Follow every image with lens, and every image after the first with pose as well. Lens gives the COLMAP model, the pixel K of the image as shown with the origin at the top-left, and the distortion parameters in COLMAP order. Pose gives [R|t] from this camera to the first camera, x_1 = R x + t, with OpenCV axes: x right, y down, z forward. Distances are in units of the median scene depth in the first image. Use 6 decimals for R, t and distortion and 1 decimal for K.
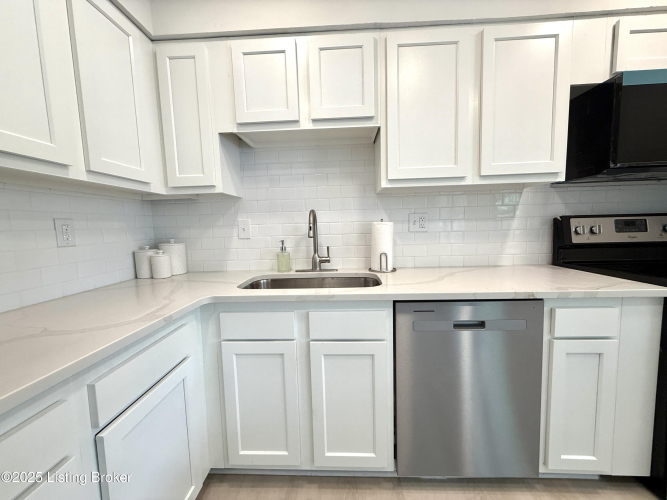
lens RADIAL K [[268.5, 0, 332.7], [0, 268.5, 249.8], [0, 0, 1]] dist [-0.003885, -0.000290]
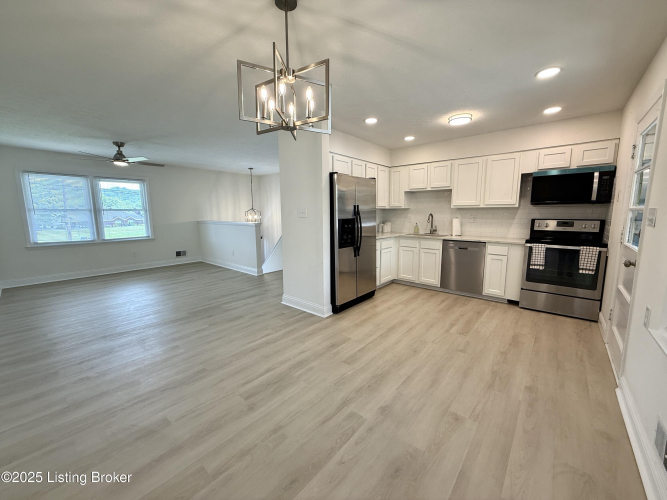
lens RADIAL K [[268.5, 0, 333.0], [0, 268.5, 250.1], [0, 0, 1]] dist [-0.003885, -0.000290]
pose [[0.785854, 0.110712, -0.608421, 1.041326], [-0.077491, 0.993719, 0.080734, 0.115581], [0.613538, -0.016299, 0.789497, -2.306163]]
